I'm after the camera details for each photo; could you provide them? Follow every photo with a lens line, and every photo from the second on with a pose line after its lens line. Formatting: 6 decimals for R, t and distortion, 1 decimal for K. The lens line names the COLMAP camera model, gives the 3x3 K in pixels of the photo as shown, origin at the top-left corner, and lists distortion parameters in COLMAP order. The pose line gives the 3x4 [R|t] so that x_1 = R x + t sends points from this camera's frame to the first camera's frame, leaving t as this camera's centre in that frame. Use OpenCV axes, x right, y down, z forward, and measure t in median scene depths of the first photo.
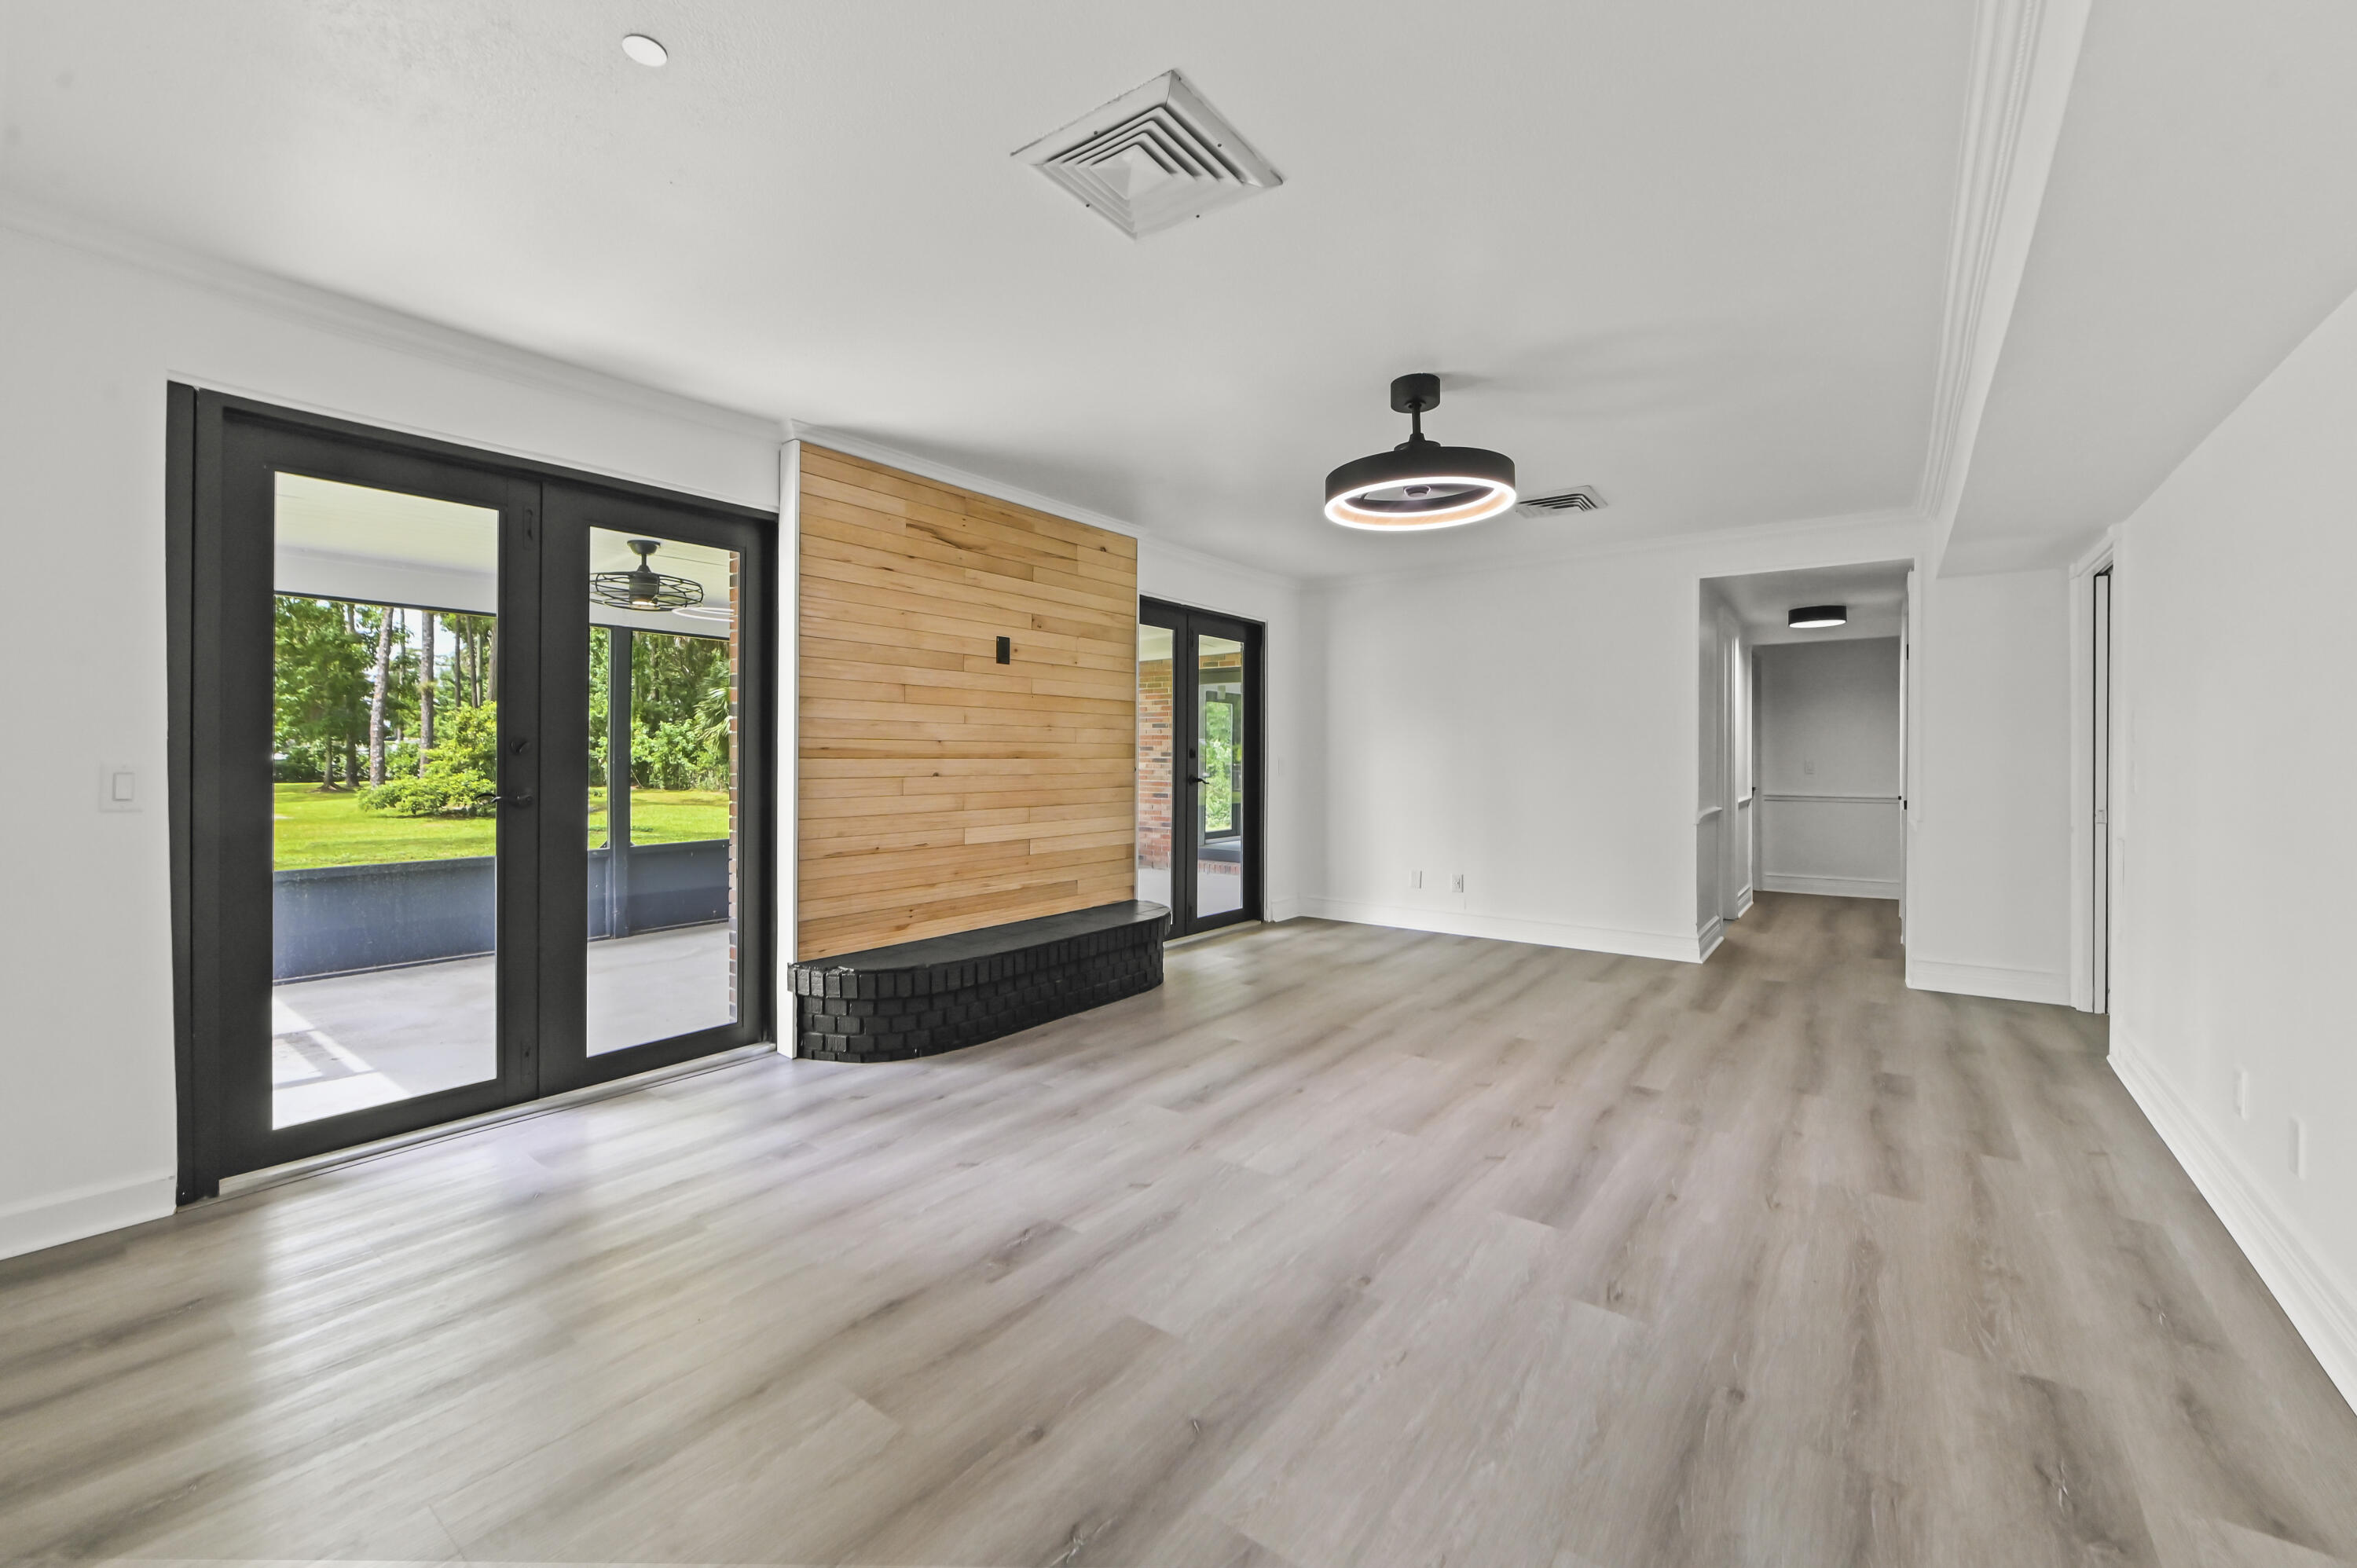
lens RADIAL K [[947.9, 0, 1178.6], [0, 947.9, 765.2], [0, 0, 1]] dist [0.000672, 0.000032]
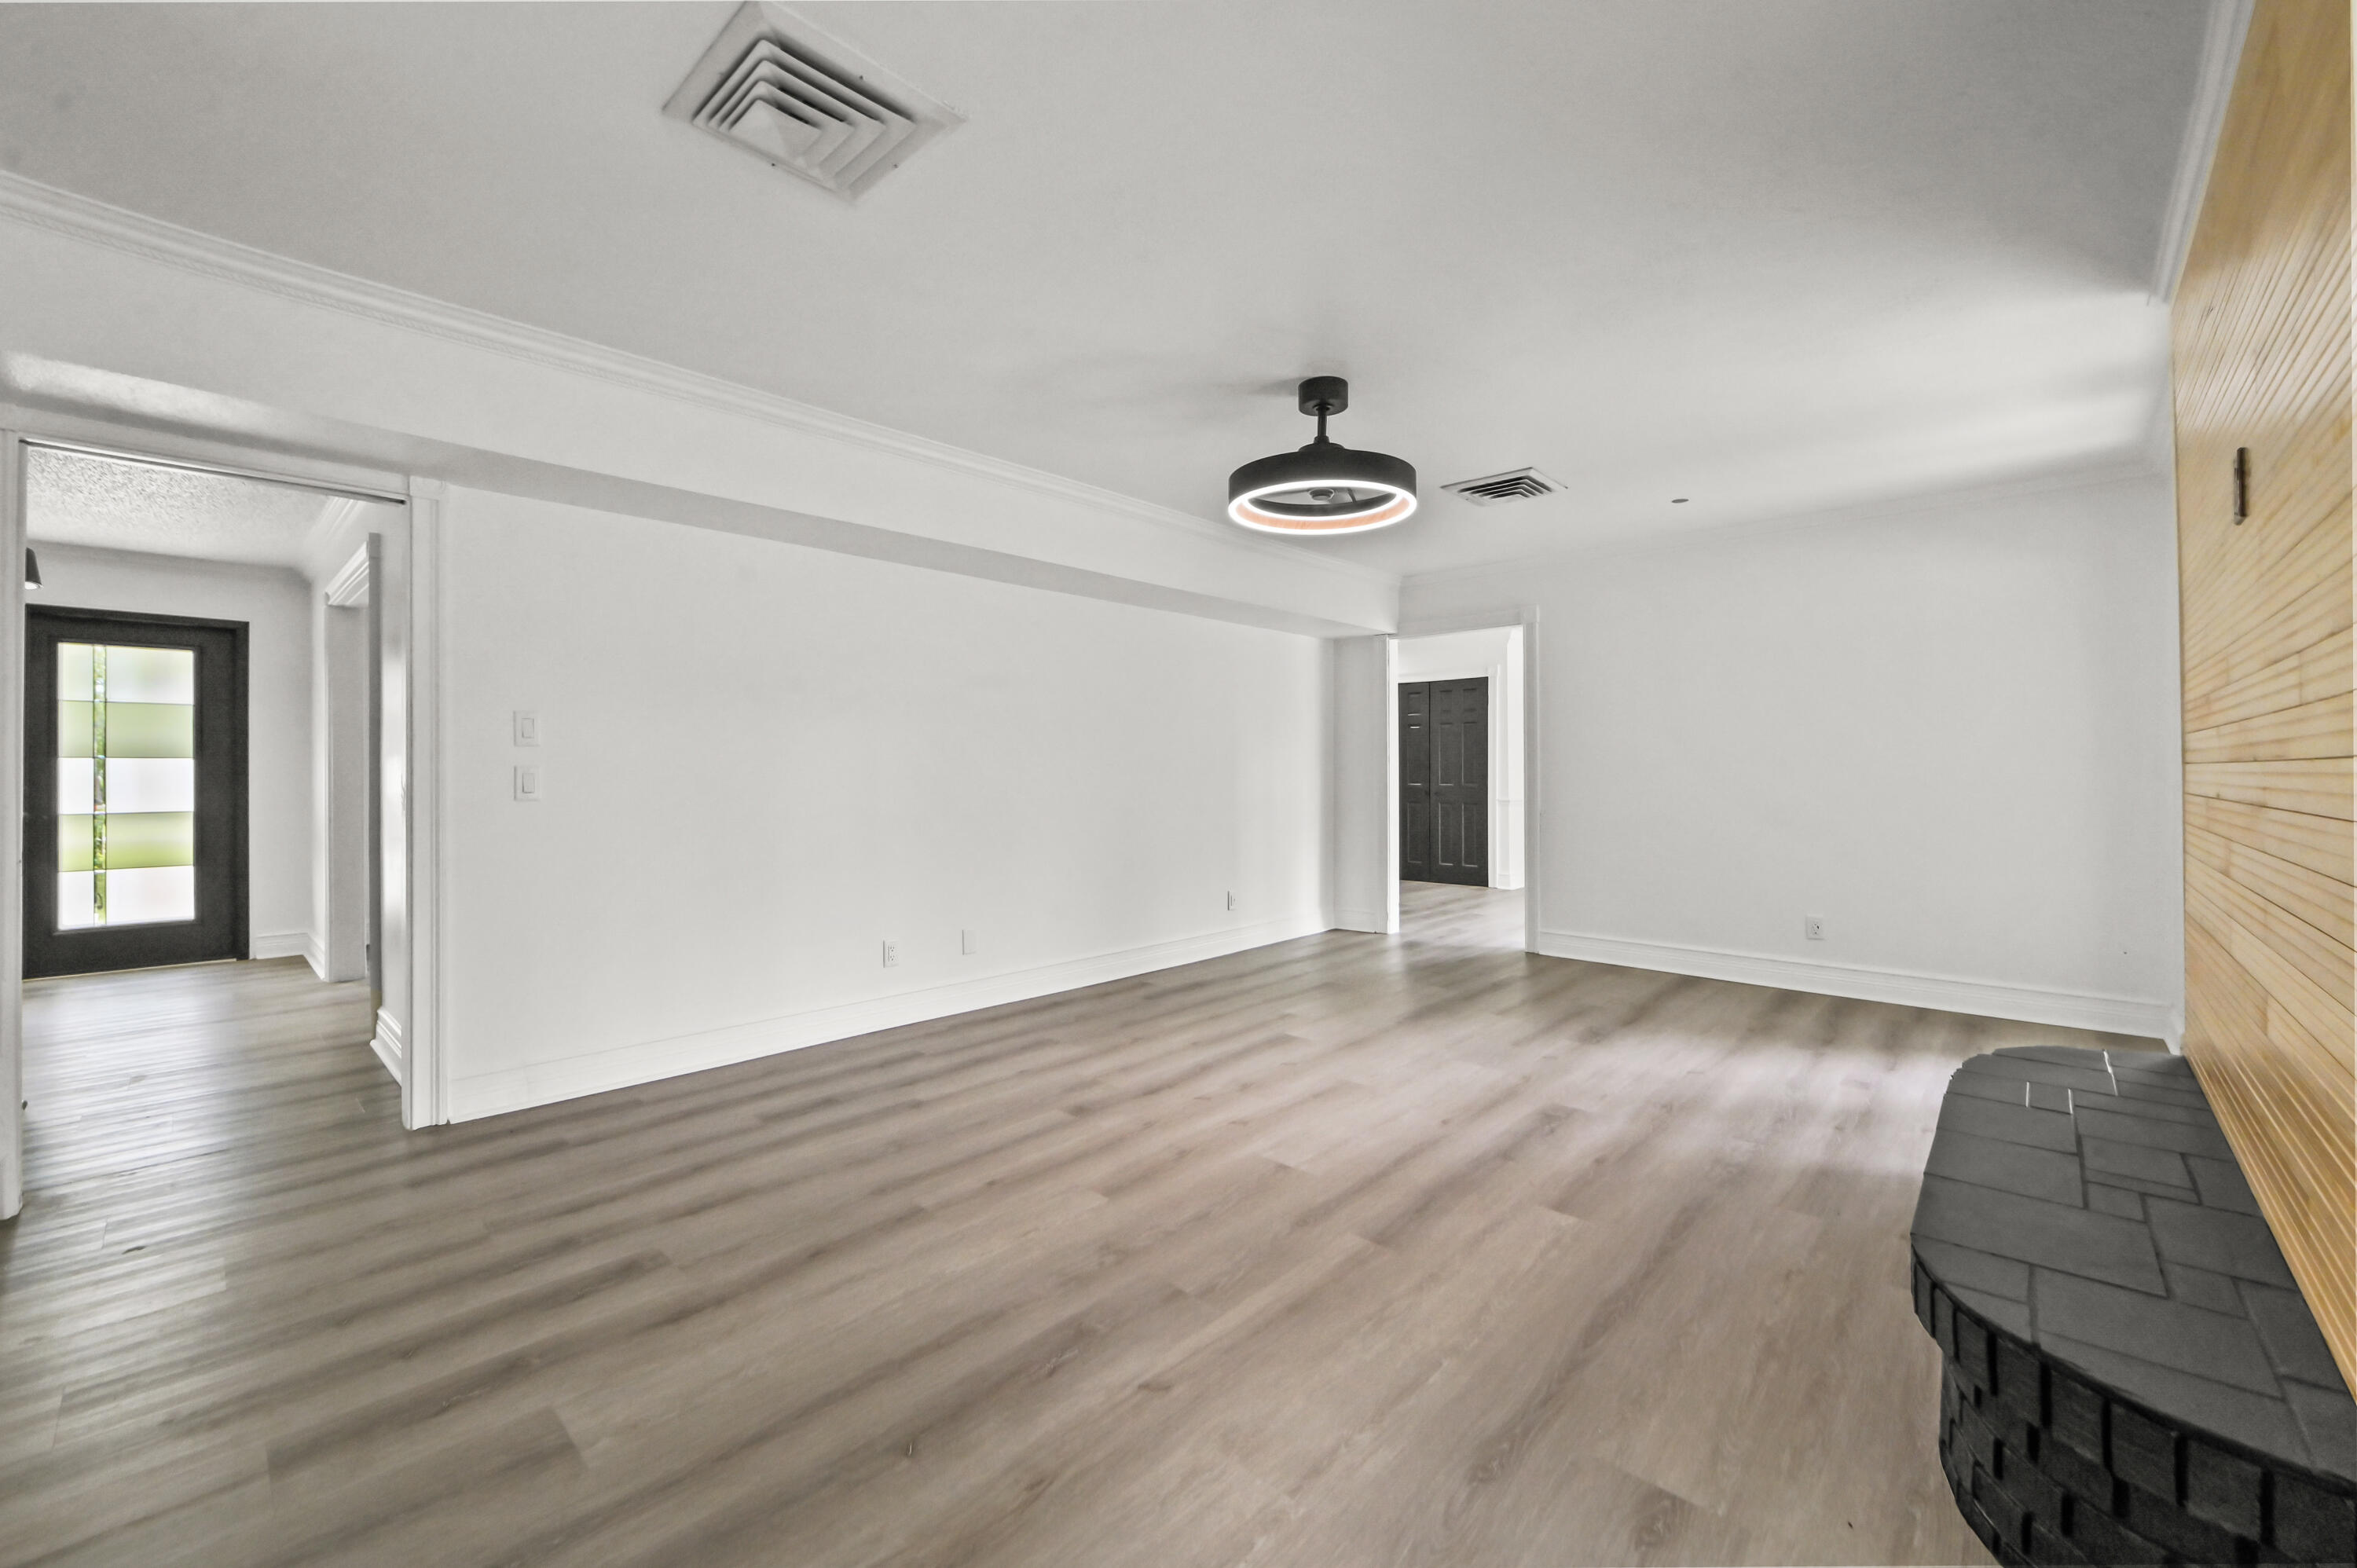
lens RADIAL K [[947.9, 0, 1179.0], [0, 947.9, 770.2], [0, 0, 1]] dist [0.000672, 0.000032]
pose [[-0.994581, -0.002312, 0.103935, 0.309808], [-0.001343, 0.999955, 0.009393, -0.010043], [-0.103952, 0.009203, -0.994540, 2.071511]]
